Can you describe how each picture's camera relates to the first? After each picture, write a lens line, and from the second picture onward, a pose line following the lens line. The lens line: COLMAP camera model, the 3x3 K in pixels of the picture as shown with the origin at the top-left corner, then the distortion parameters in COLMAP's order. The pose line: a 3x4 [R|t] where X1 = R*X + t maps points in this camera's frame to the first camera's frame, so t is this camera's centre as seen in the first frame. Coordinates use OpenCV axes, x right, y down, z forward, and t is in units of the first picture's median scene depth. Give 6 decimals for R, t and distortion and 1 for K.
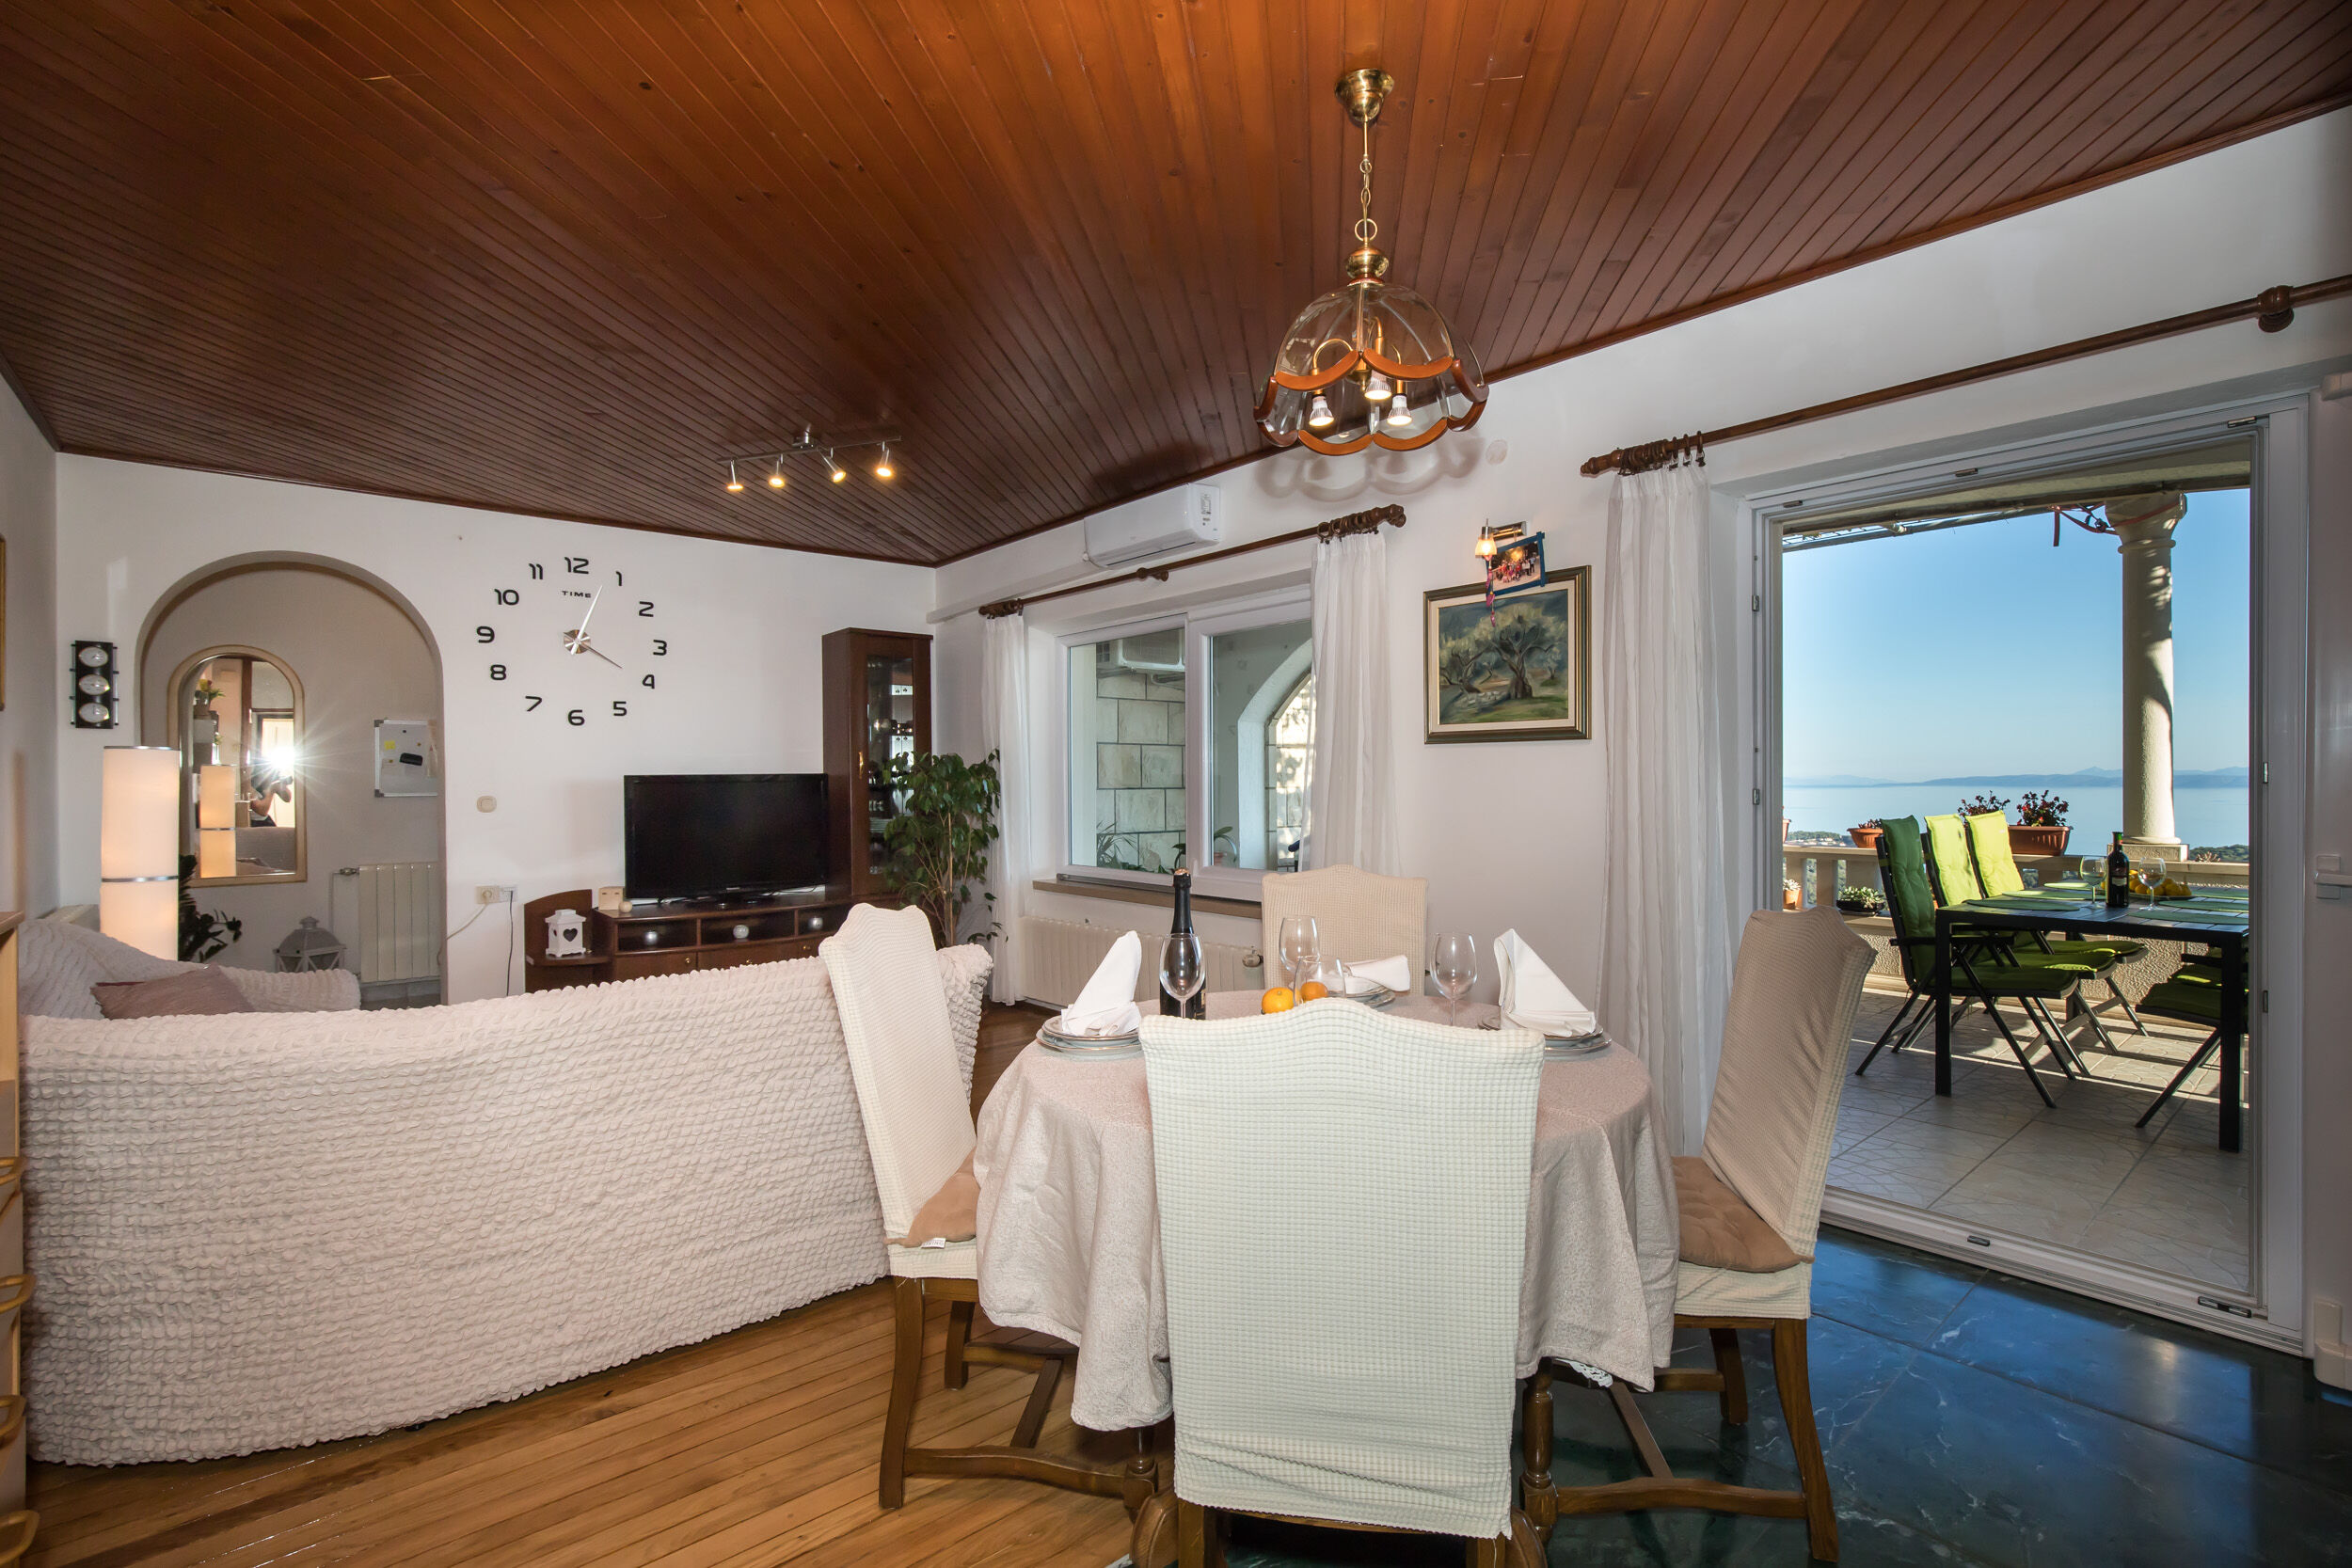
lens RADIAL K [[1086.7, 0, 1176.2], [0, 1086.7, 780.0], [0, 0, 1]] dist [-0.003271, 0.000521]
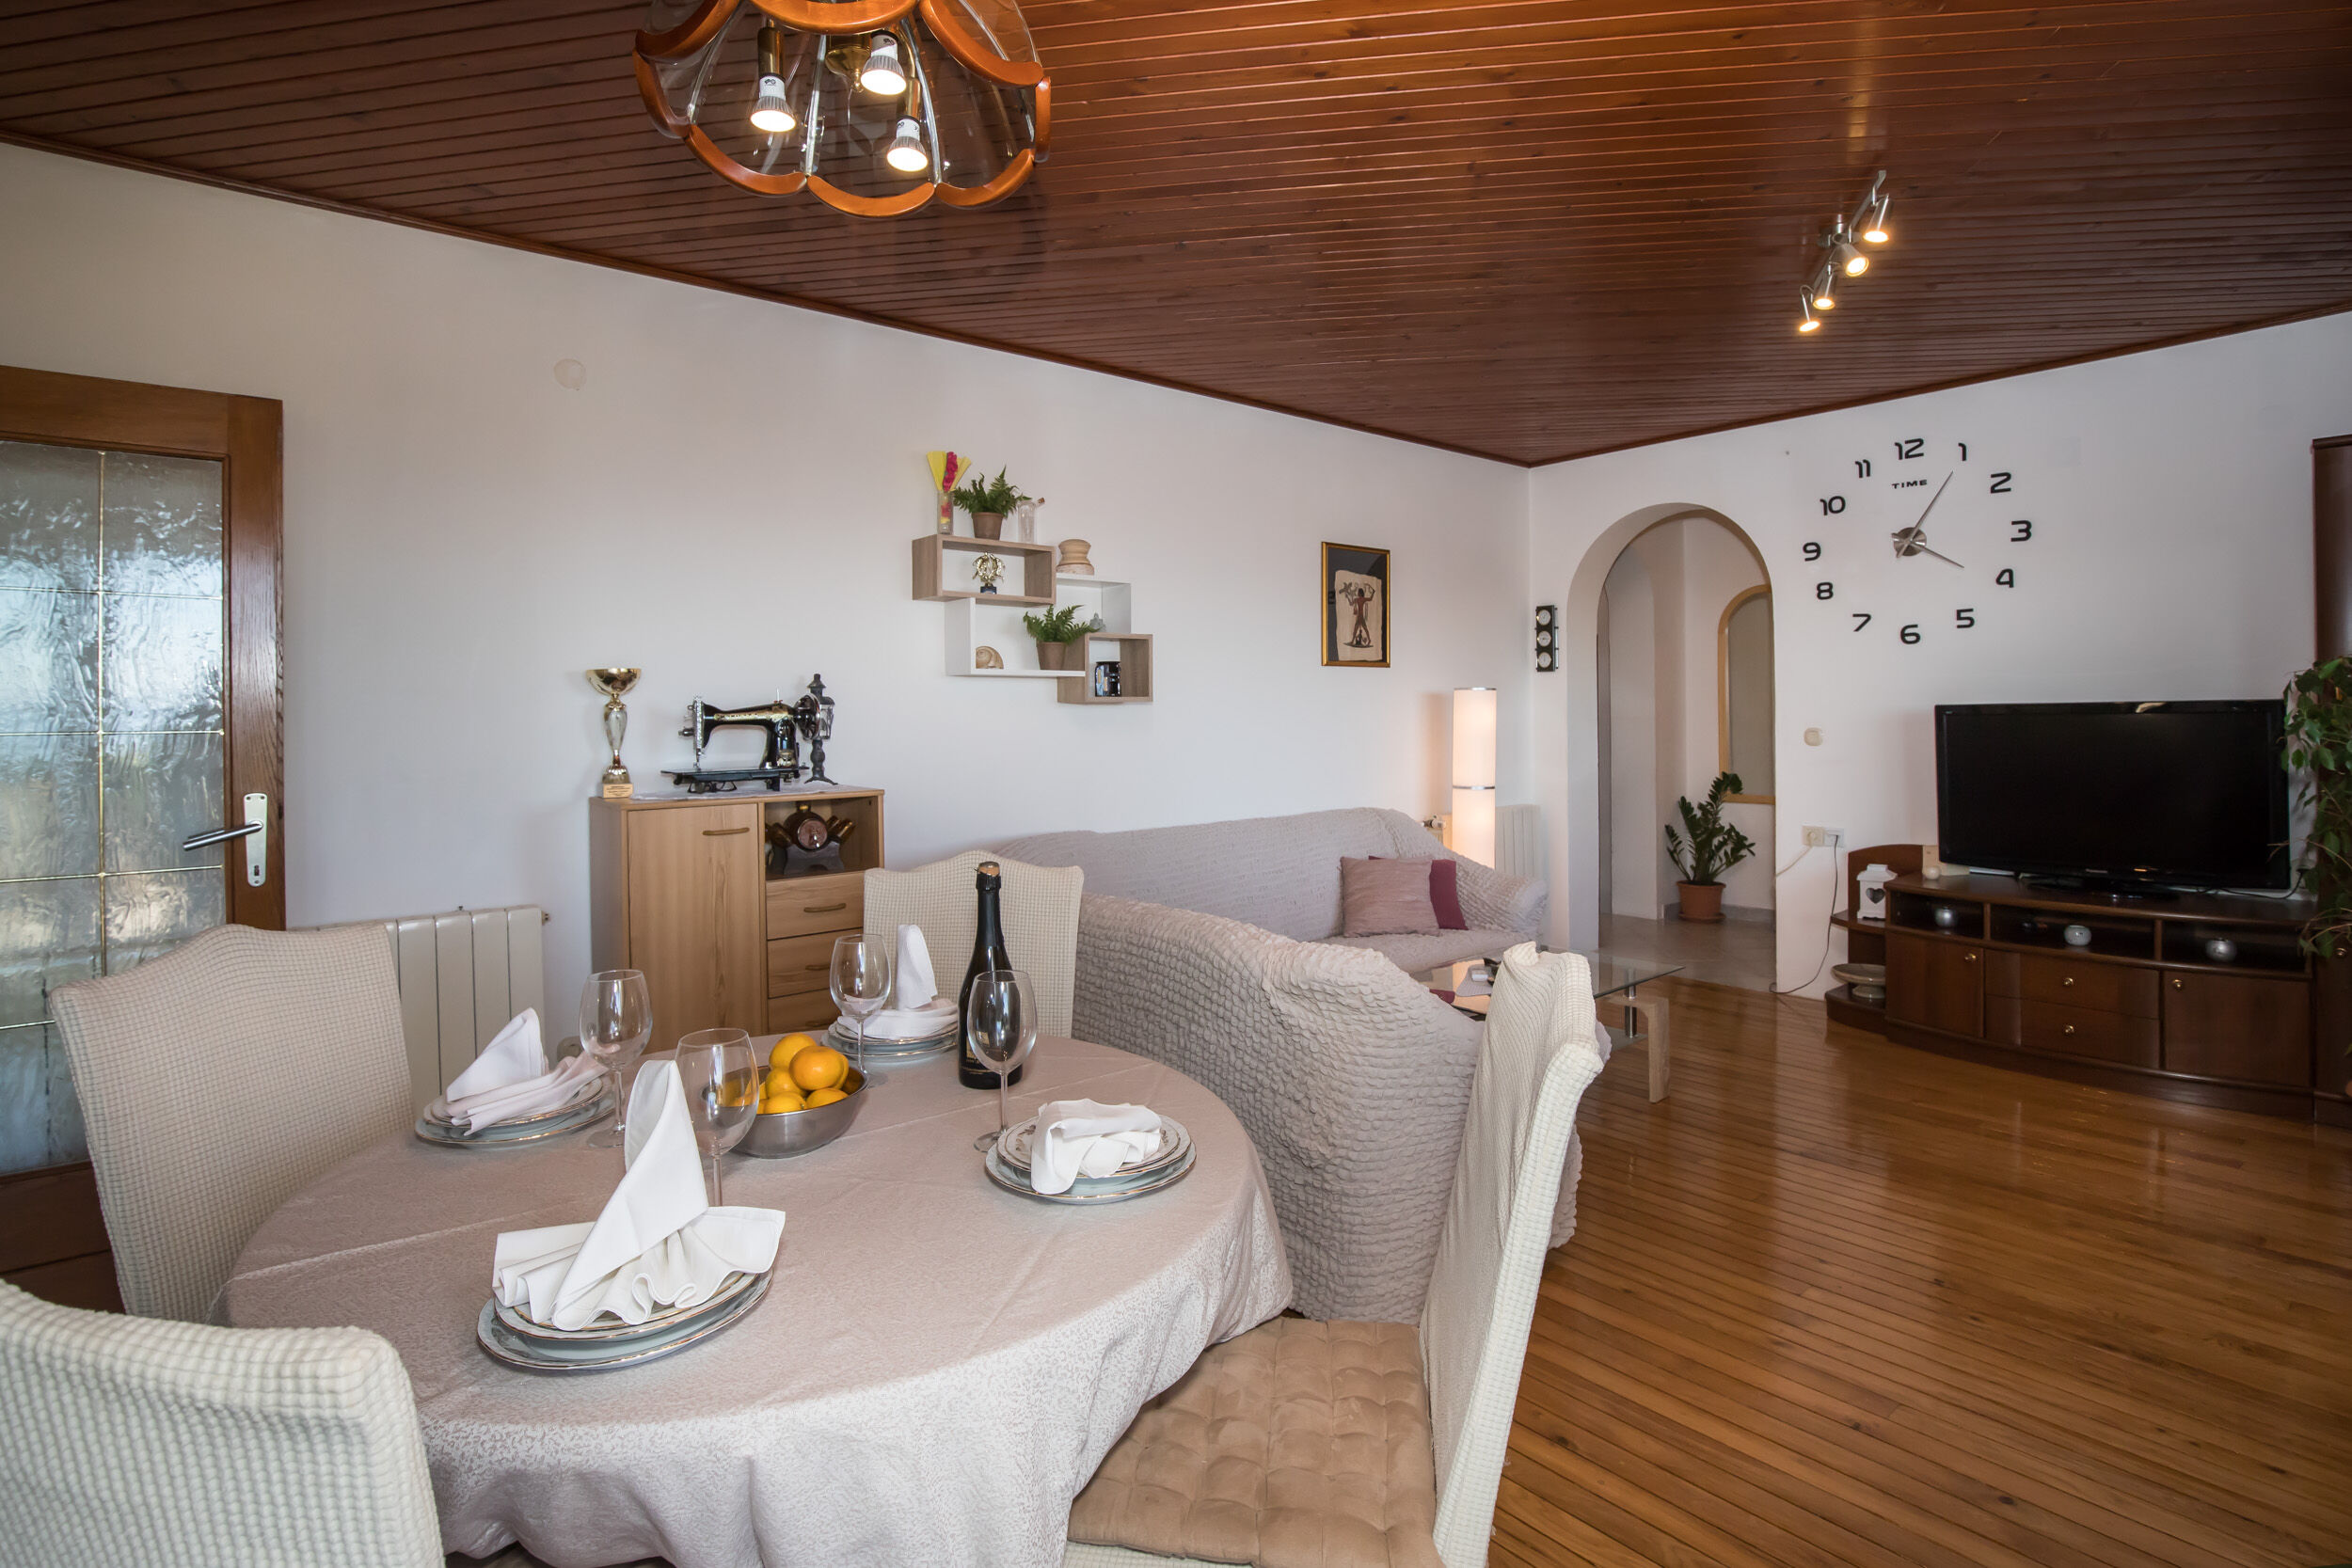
lens RADIAL K [[1140.3, 0, 1178.5], [0, 1140.3, 717.3], [0, 0, 1]] dist [-0.036082, 0.008098]
pose [[-0.021336, 0.005969, -0.999755, 0.312679], [0.003020, 0.999978, 0.005906, -0.001576], [0.999768, -0.002893, -0.021354, 0.470478]]
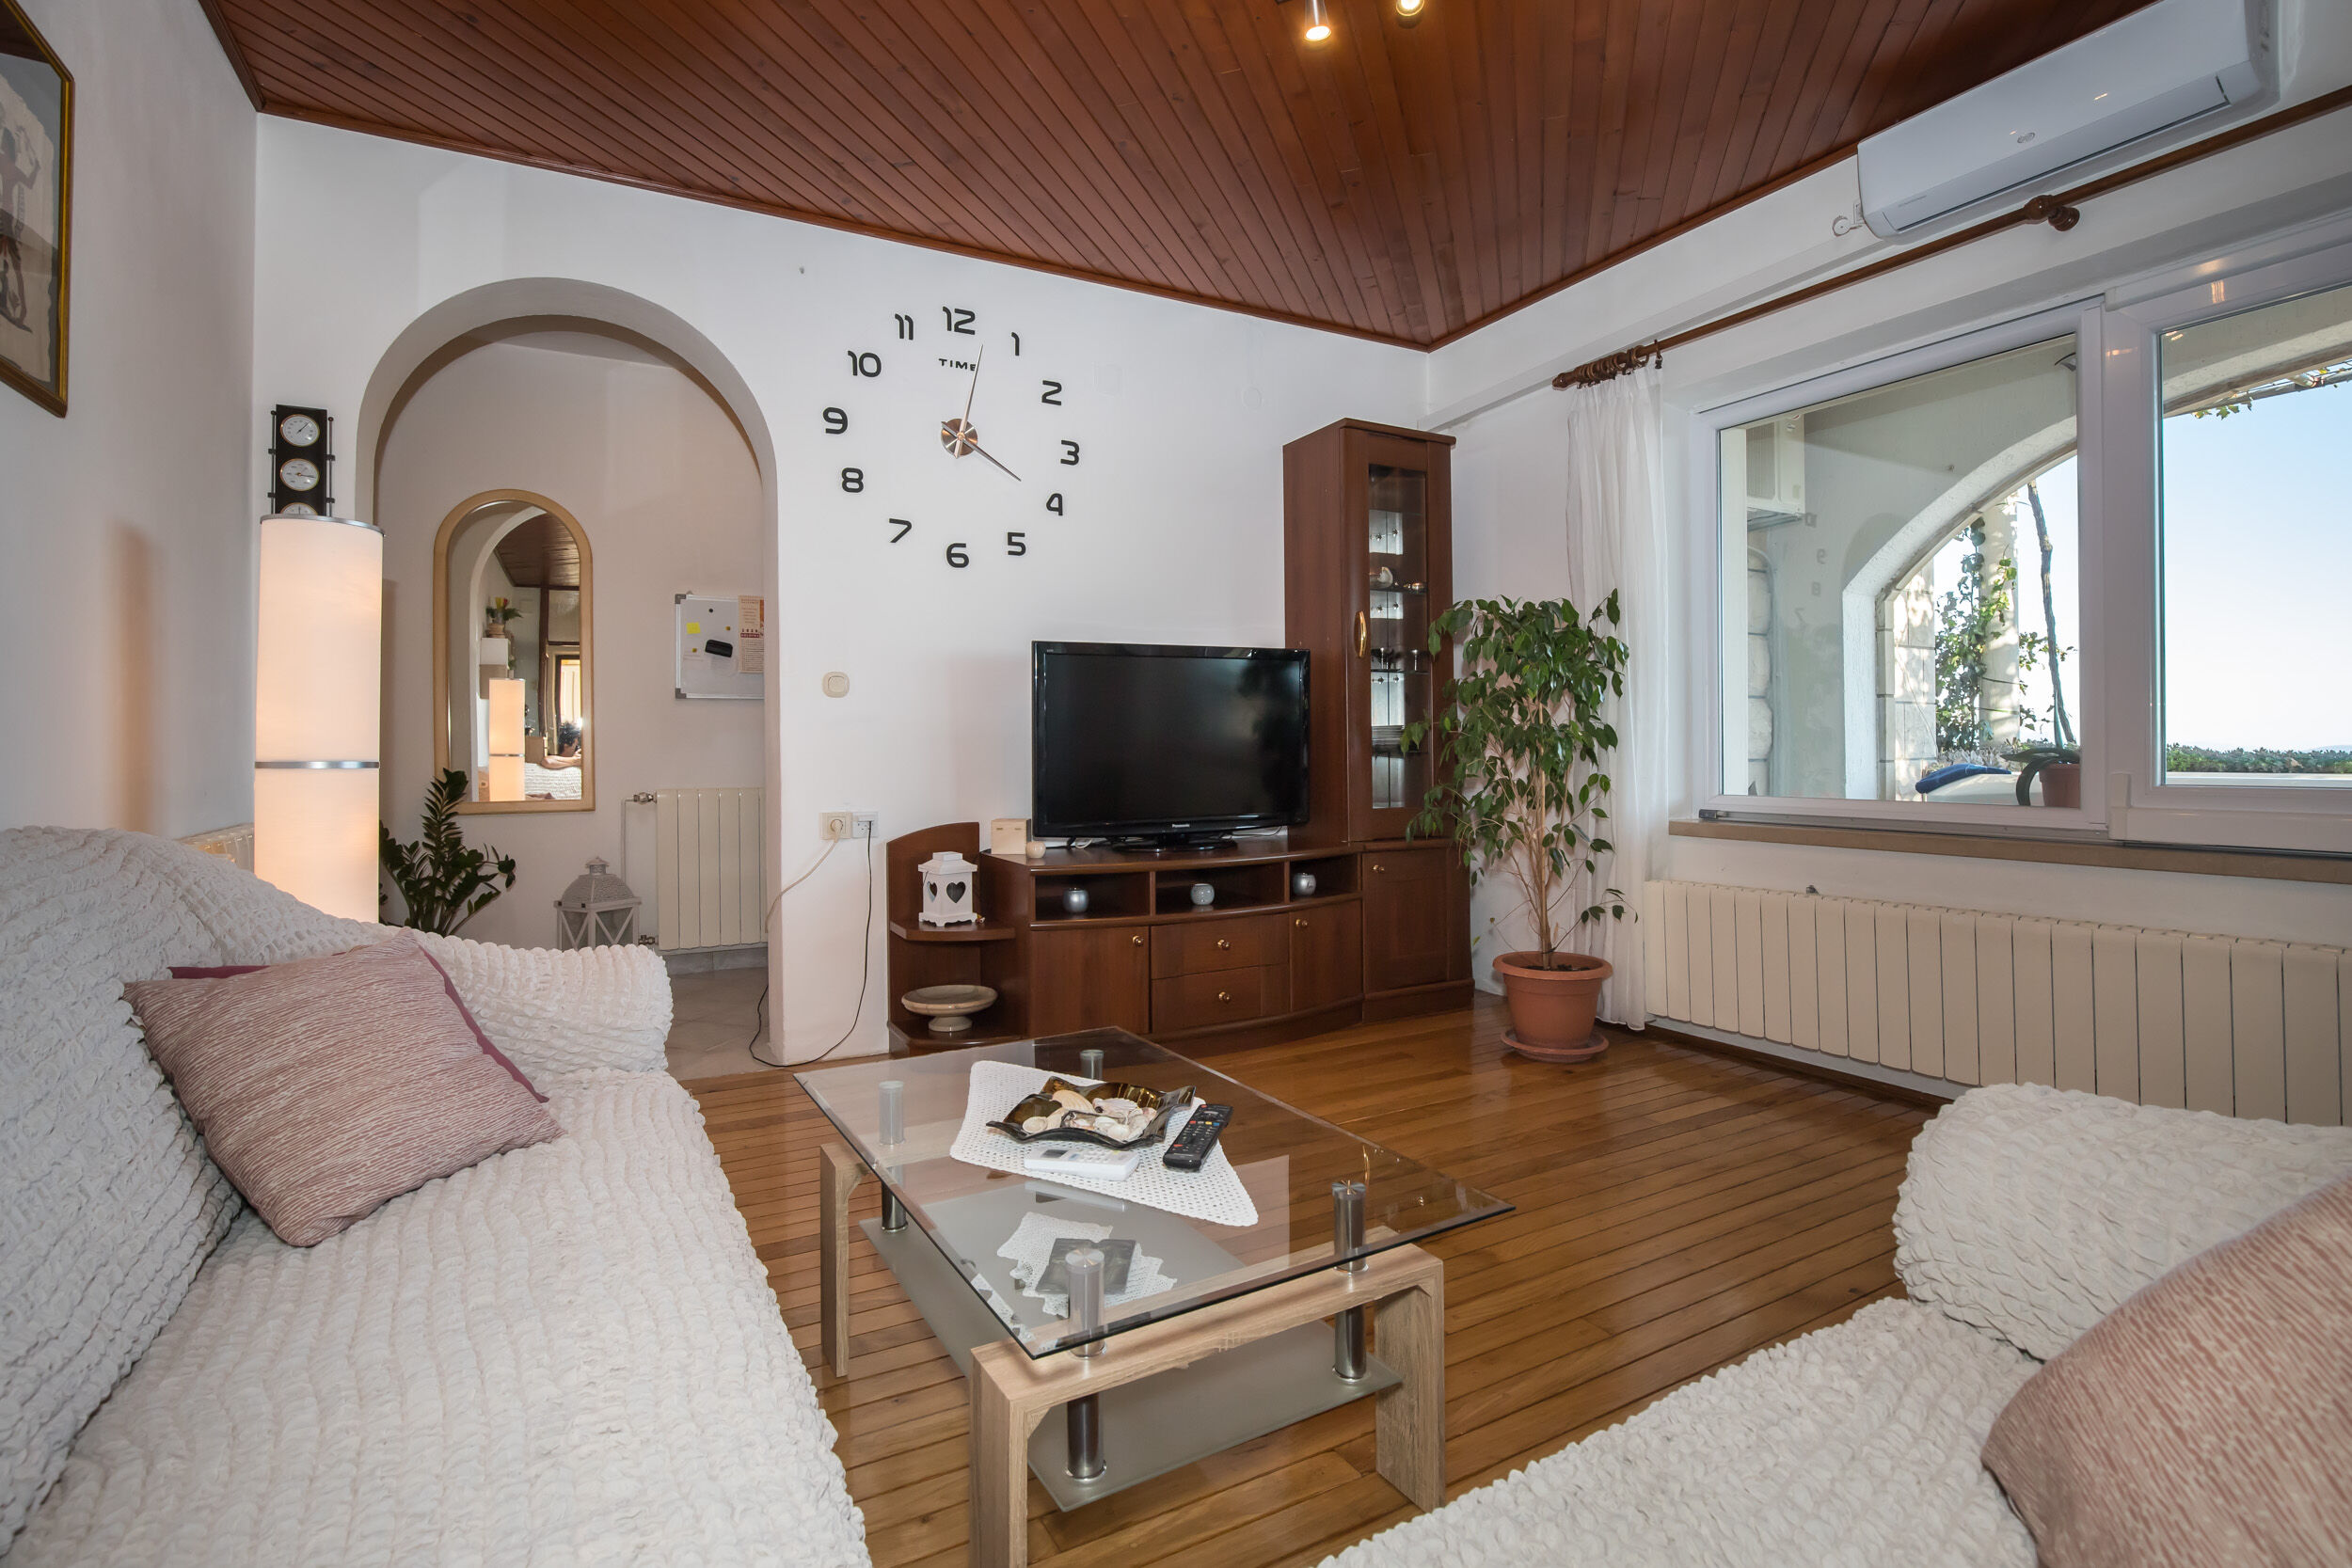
lens RADIAL K [[1117.5, 0, 1181.8], [0, 1117.5, 748.1], [0, 0, 1]] dist [-0.030108, 0.000225]
pose [[0.980998, -0.000126, -0.194017, -0.296885], [0.000078, 1.000000, -0.000251, 0.057820], [0.194017, 0.000231, 0.980998, 0.380672]]
